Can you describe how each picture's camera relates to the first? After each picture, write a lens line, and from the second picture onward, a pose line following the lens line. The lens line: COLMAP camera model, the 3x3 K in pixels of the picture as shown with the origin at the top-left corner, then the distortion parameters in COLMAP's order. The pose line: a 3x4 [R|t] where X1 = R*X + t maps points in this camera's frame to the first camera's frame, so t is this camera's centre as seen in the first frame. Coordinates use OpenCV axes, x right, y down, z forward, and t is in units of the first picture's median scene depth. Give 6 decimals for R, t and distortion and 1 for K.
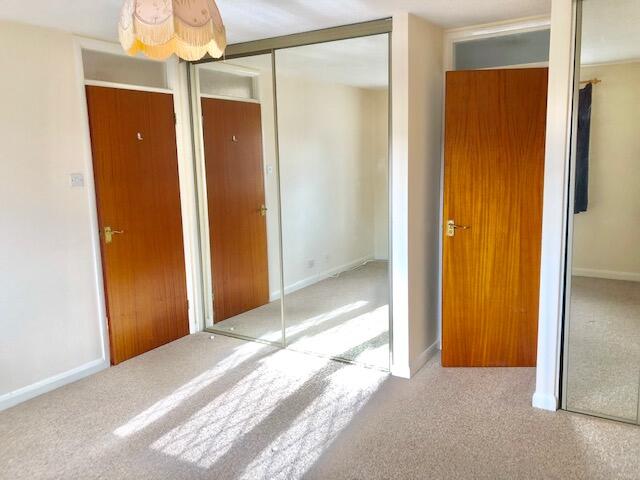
lens RADIAL K [[529.4, 0, 324.9], [0, 529.4, 241.1], [0, 0, 1]] dist [0.045589, -0.093911]
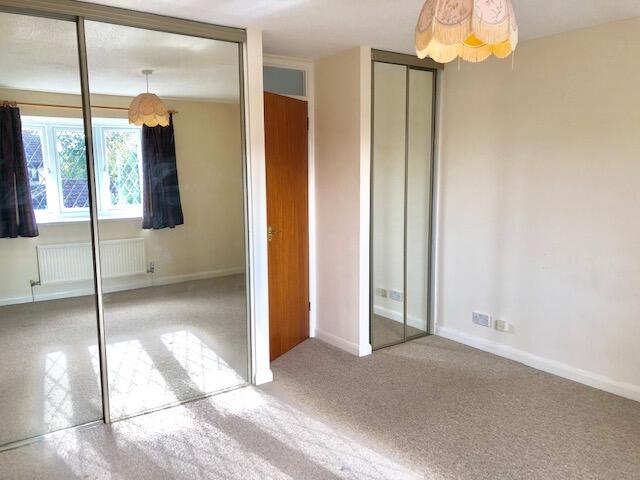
lens RADIAL K [[529.4, 0, 324.9], [0, 529.4, 241.1], [0, 0, 1]] dist [0.045589, -0.093911]
pose [[0.356471, -0.107116, 0.928146, -0.746294], [0.139324, 0.988393, 0.060559, -0.059531], [-0.923860, 0.107726, 0.367257, 0.494308]]
